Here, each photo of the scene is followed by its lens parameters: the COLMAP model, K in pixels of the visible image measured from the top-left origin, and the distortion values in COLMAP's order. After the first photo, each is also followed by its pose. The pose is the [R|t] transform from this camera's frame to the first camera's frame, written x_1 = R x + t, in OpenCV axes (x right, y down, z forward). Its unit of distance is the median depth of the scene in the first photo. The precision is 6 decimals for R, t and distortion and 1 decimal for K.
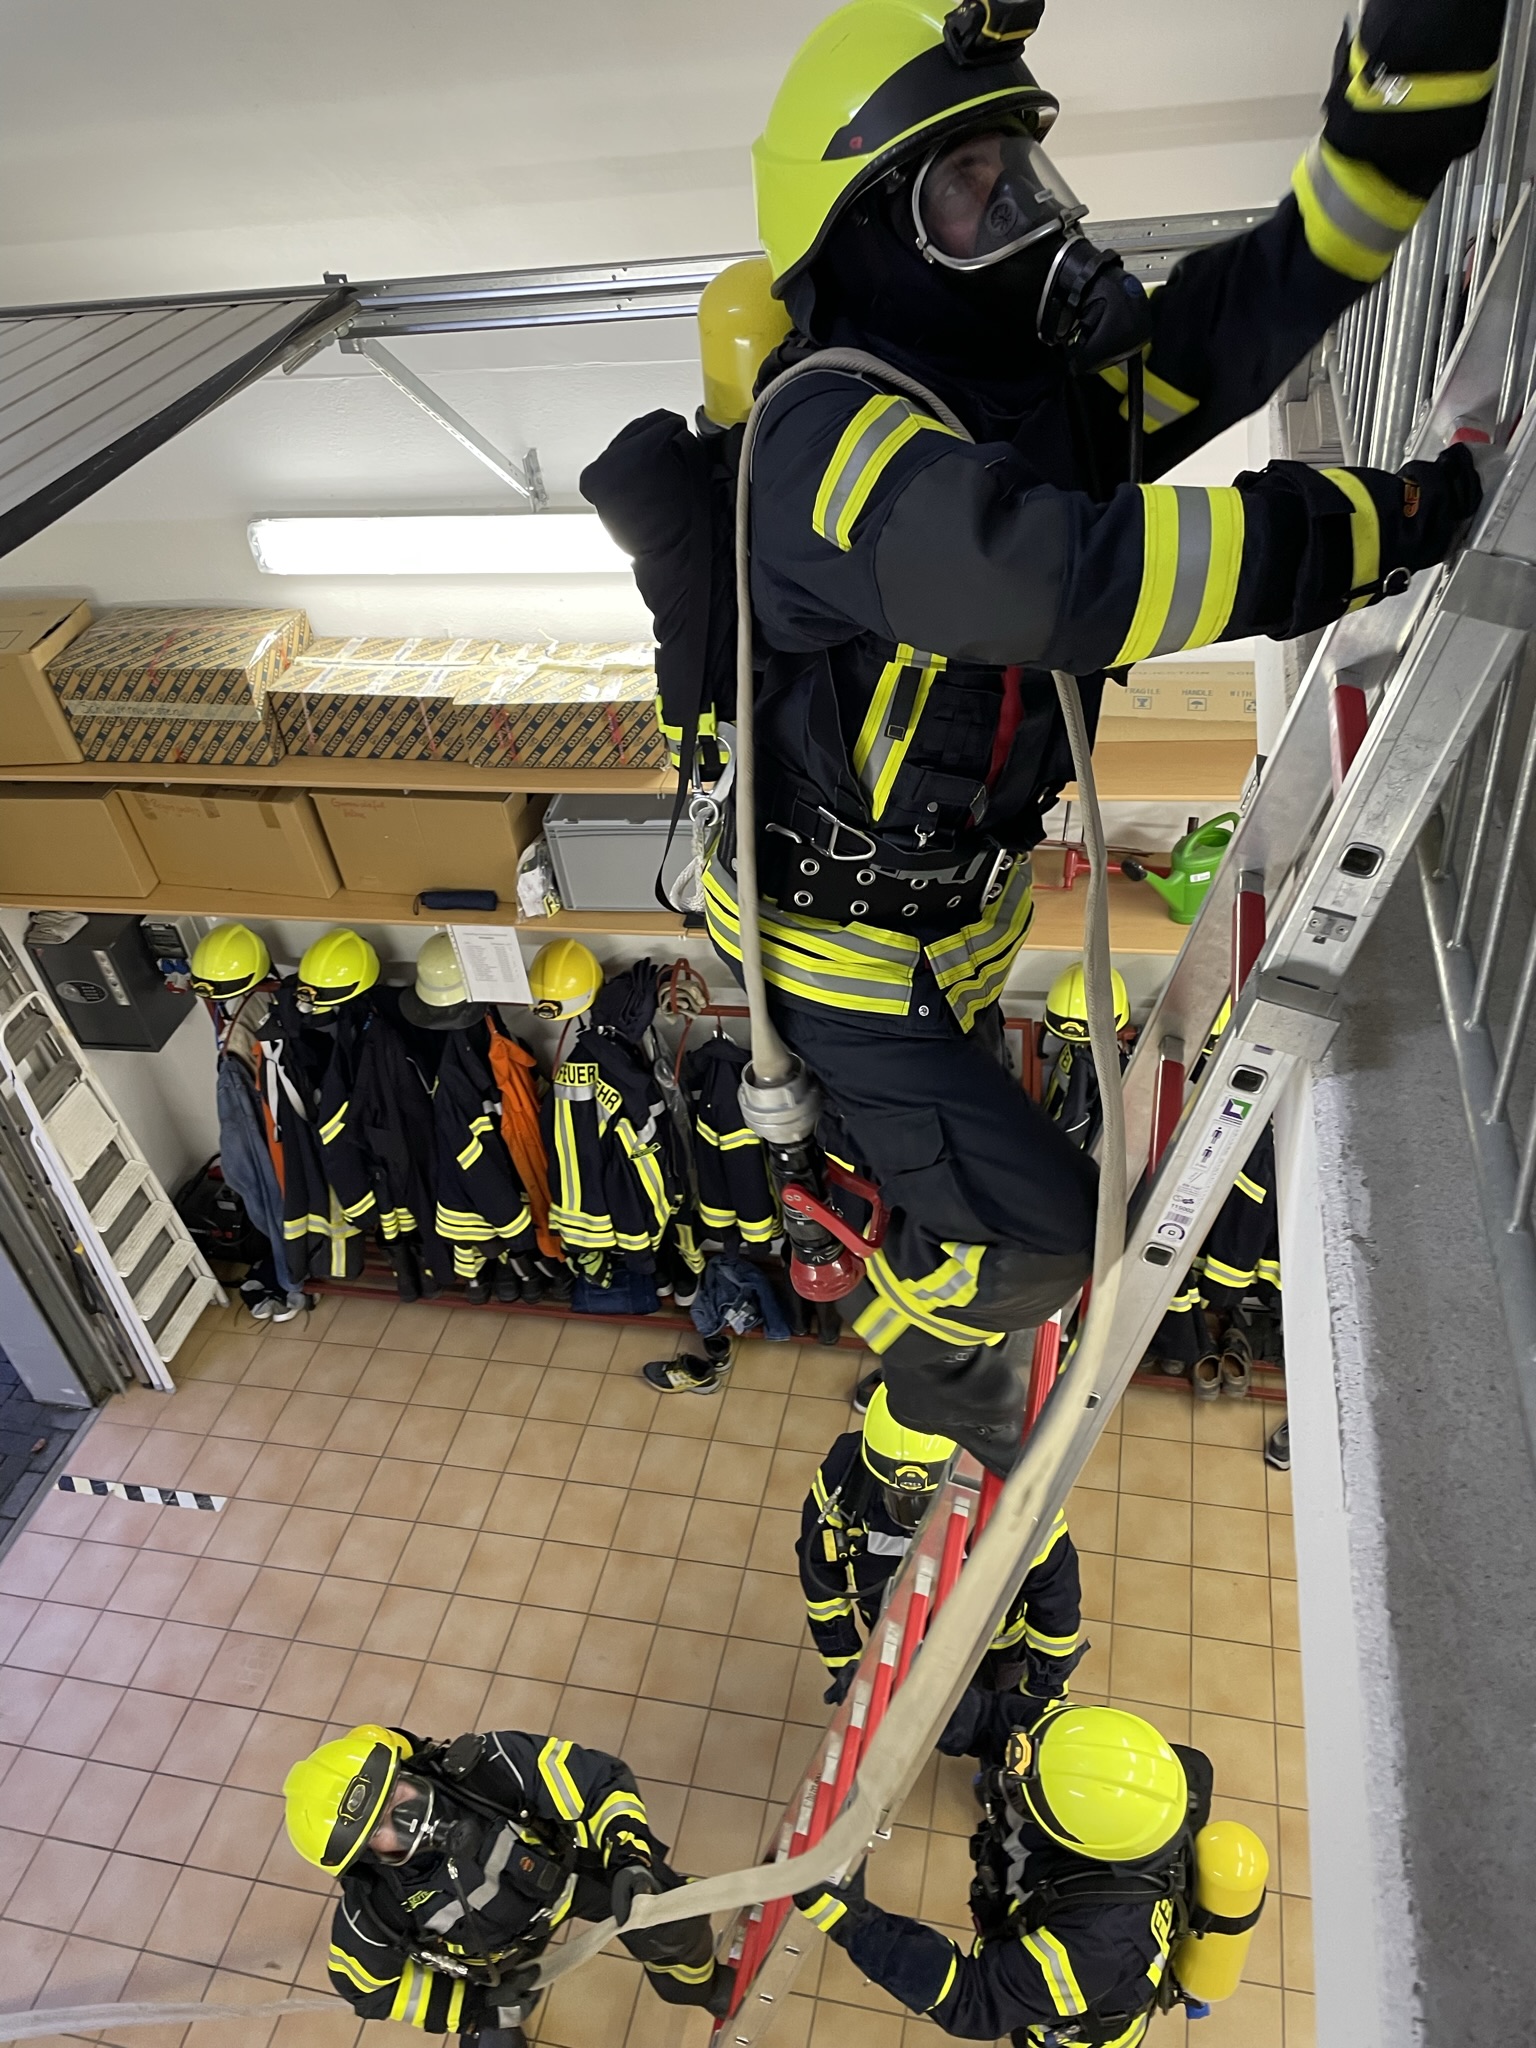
lens RADIAL K [[1550.4, 0, 778.5], [0, 1550.4, 1030.1], [0, 0, 1]] dist [0.035432, -0.036910]
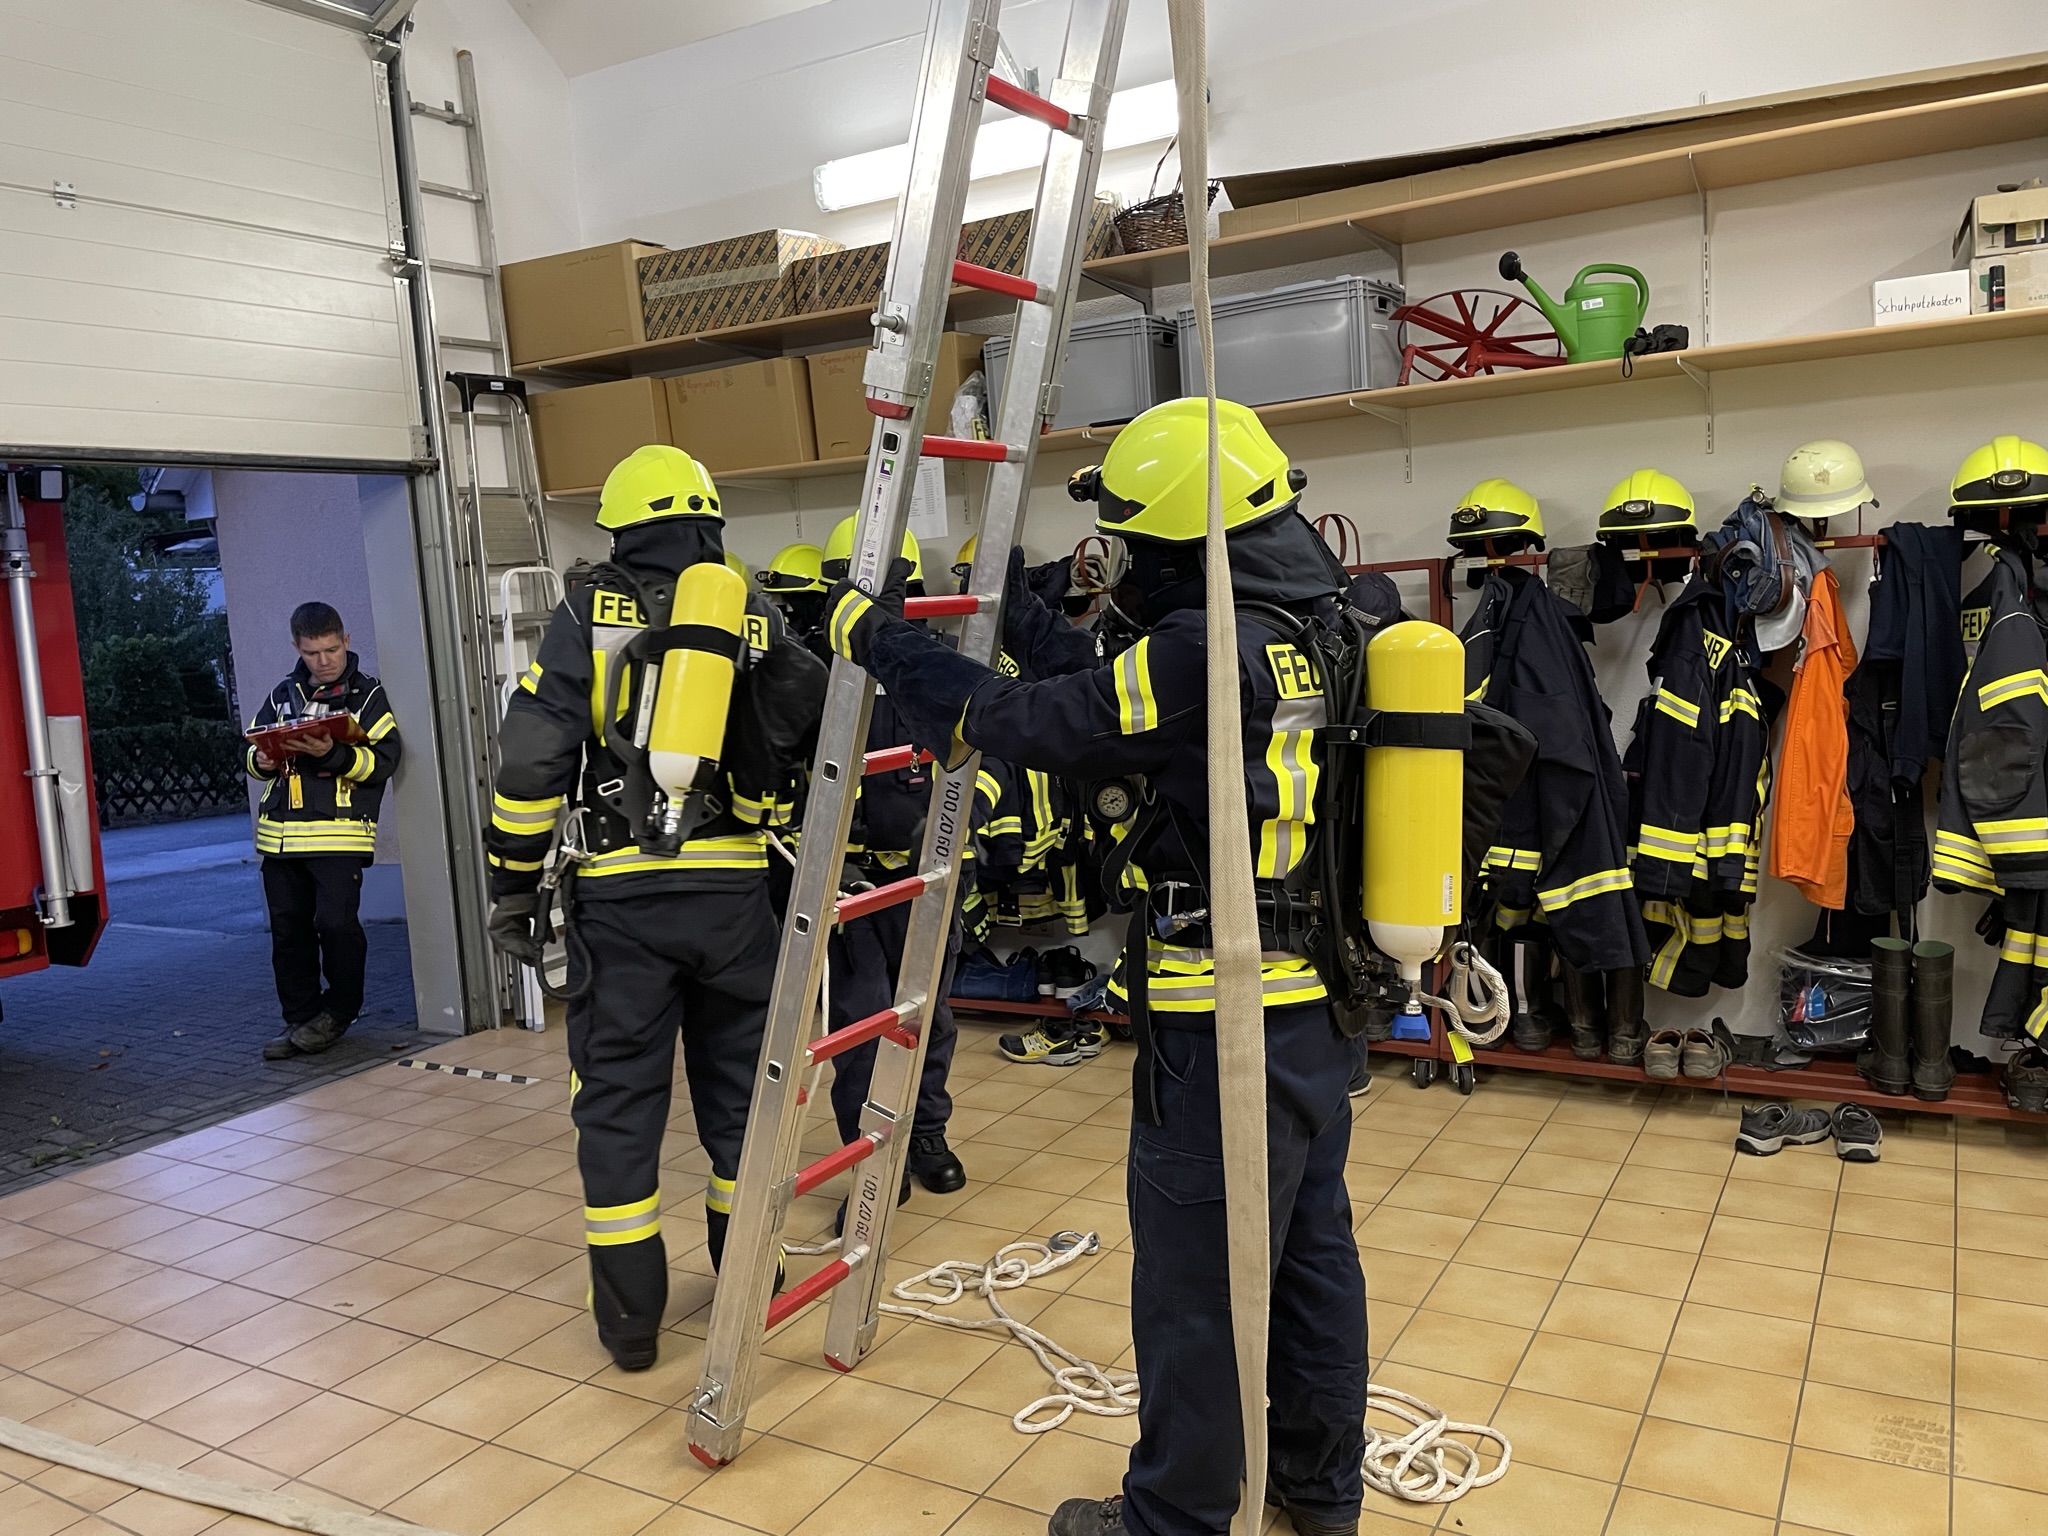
lens RADIAL K [[1550.4, 0, 1028.6], [0, 1550.4, 763.1], [0, 0, 1]] dist [0.035432, -0.036910]
pose [[0.951641, 0.074845, -0.297955, 0.224749], [-0.215404, 0.854083, -0.473437, 0.621316], [0.219044, 0.514723, 0.828903, 0.234197]]
